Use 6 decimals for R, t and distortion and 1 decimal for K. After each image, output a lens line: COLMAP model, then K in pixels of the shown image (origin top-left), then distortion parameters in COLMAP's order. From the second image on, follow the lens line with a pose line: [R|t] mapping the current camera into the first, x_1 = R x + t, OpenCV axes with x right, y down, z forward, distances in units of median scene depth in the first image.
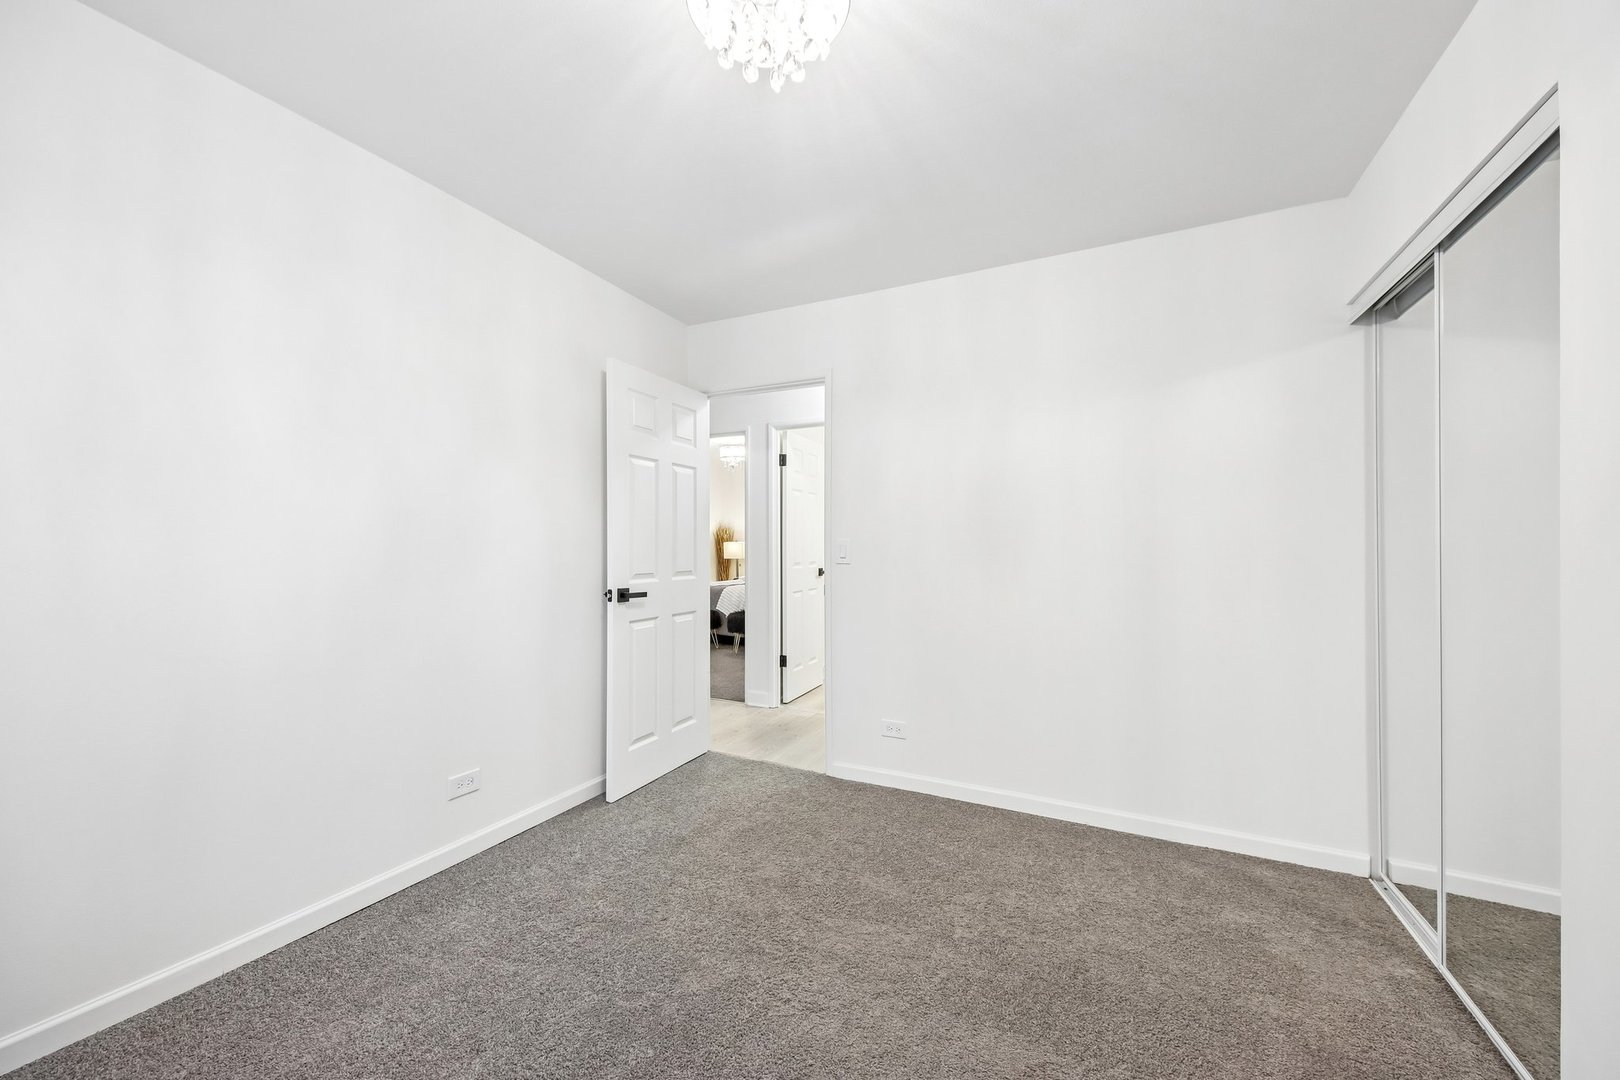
lens RADIAL K [[624.1, 0, 810.0], [0, 624.1, 540.0], [0, 0, 1]] dist [0.045068, -0.022159]
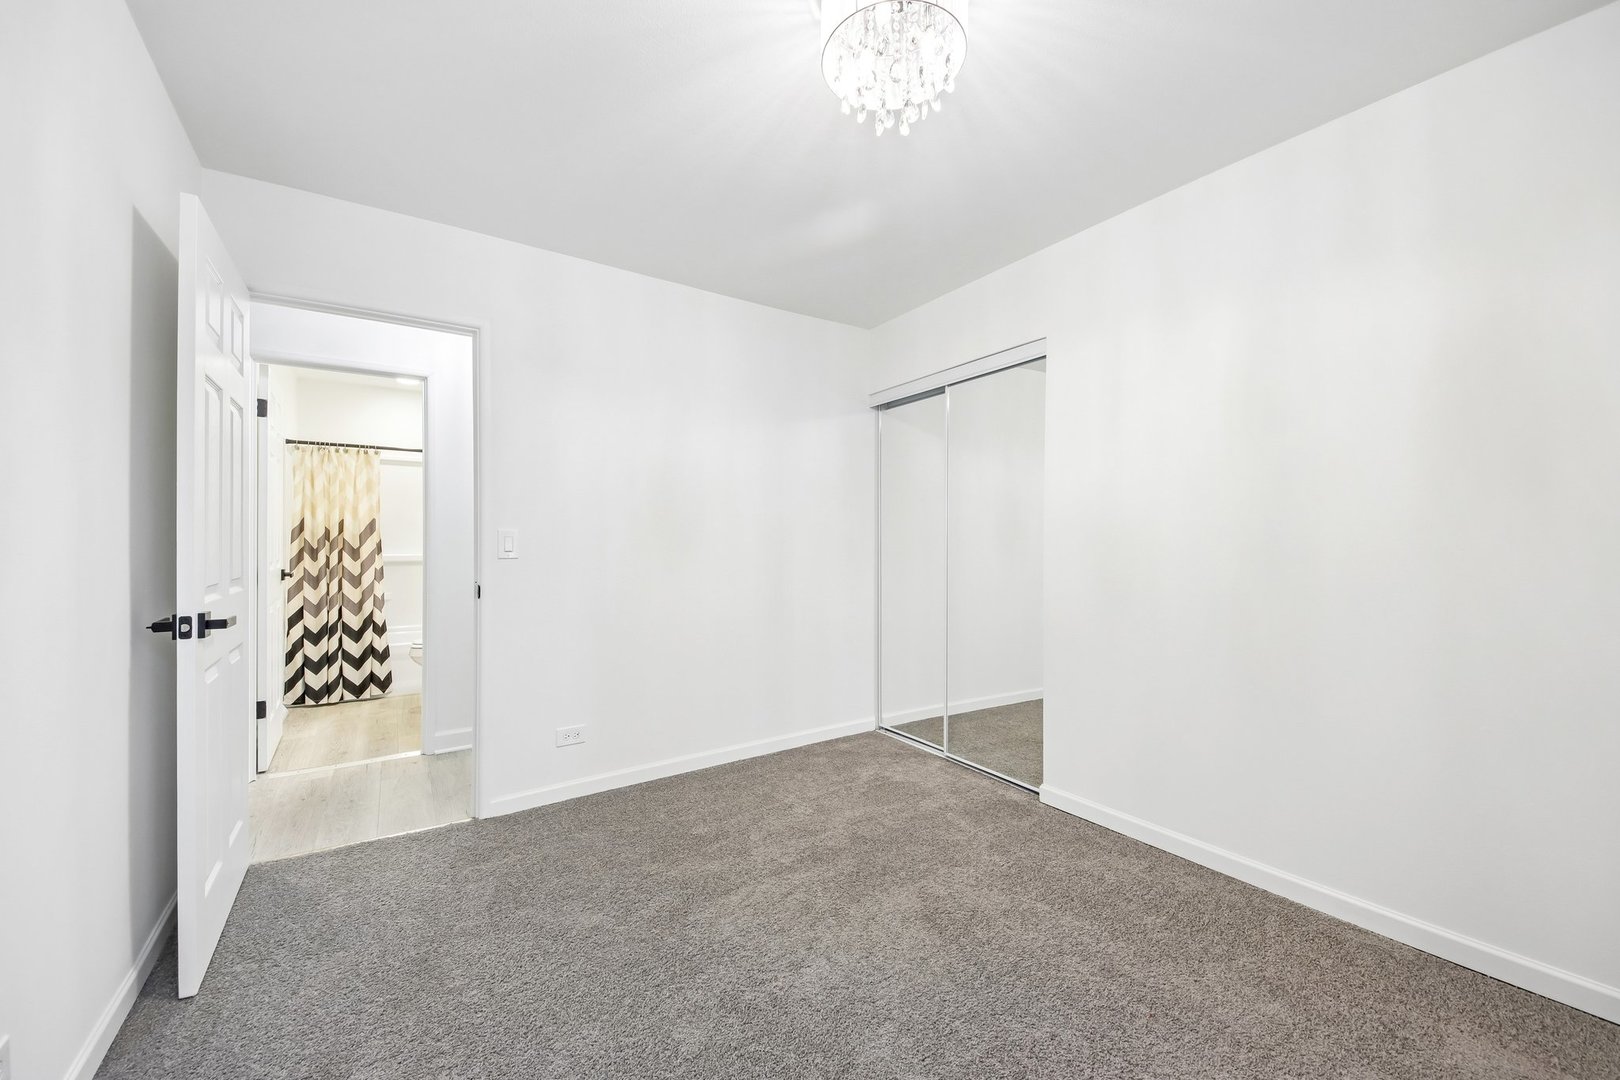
lens RADIAL K [[595.2, 0, 810.0], [0, 595.2, 540.0], [0, 0, 1]] dist [0.029680, -0.018219]
pose [[0.506249, -0.000862, 0.862387, -0.506741], [-0.007978, 0.999952, 0.005683, 0.005889], [-0.862350, -0.009757, 0.506218, 0.282892]]
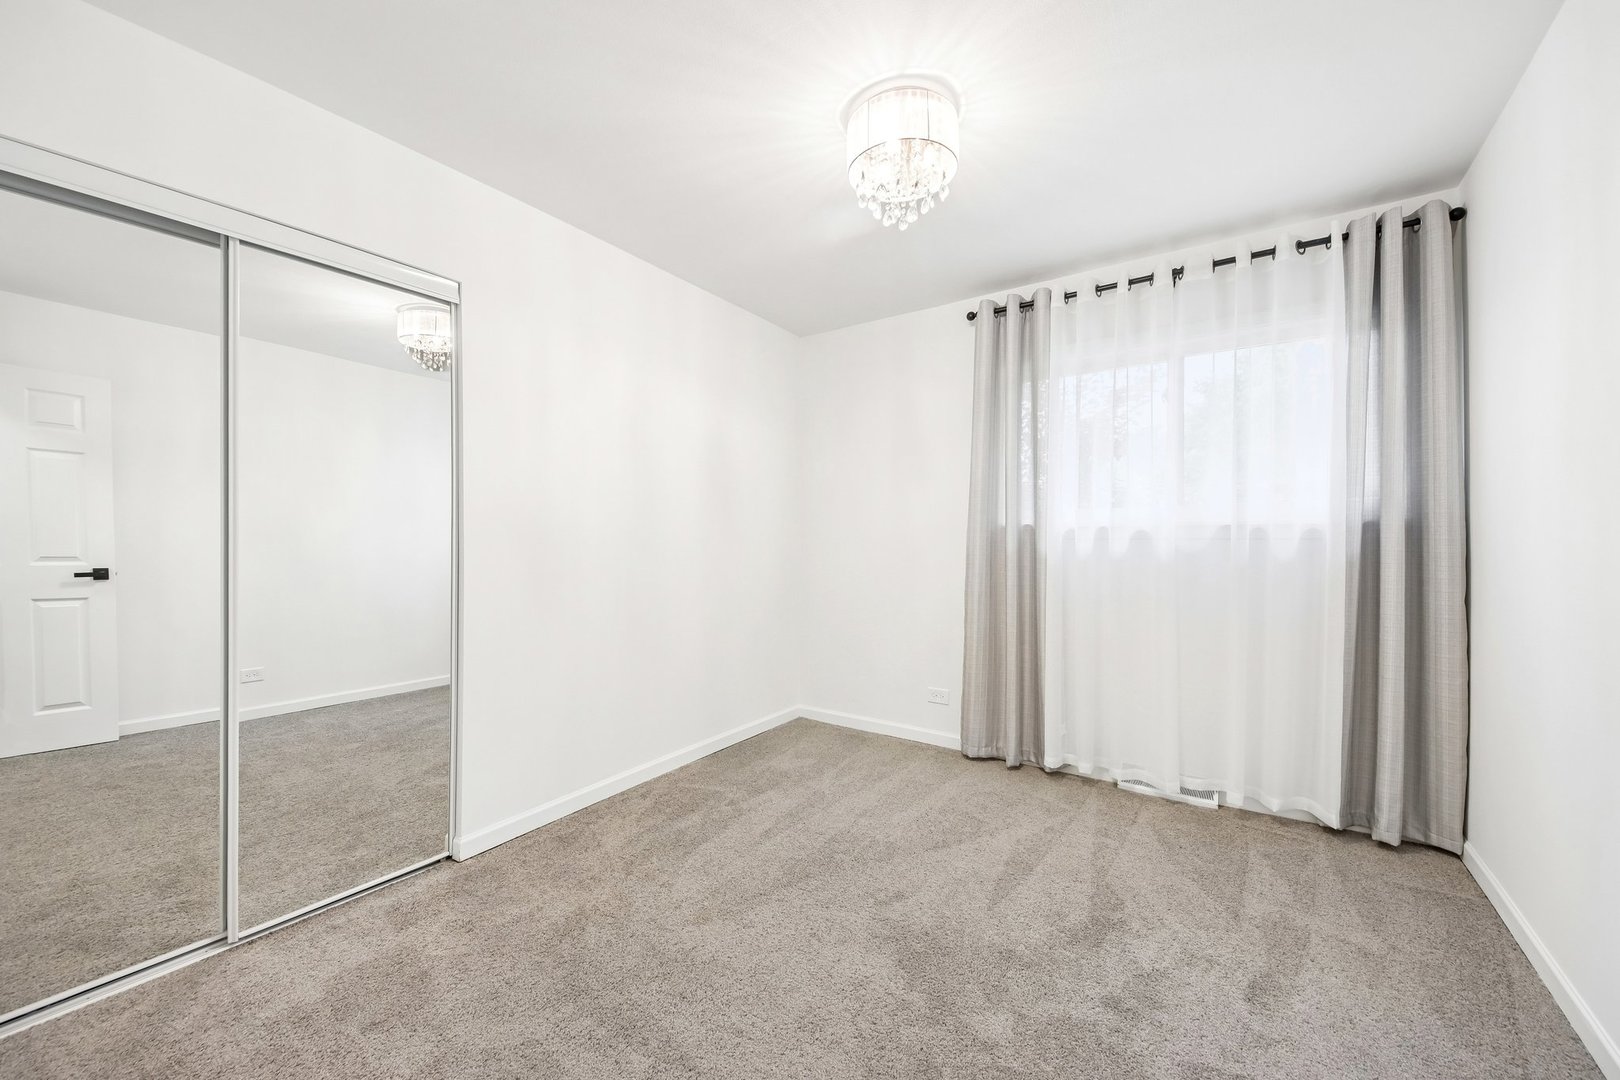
lens RADIAL K [[624.1, 0, 810.0], [0, 624.1, 540.0], [0, 0, 1]] dist [0.045068, -0.022159]
pose [[-0.985331, -0.003494, 0.170618, -0.052380], [-0.003720, 0.999993, -0.001006, 0.016793], [-0.170613, -0.001626, -0.985337, 1.198873]]
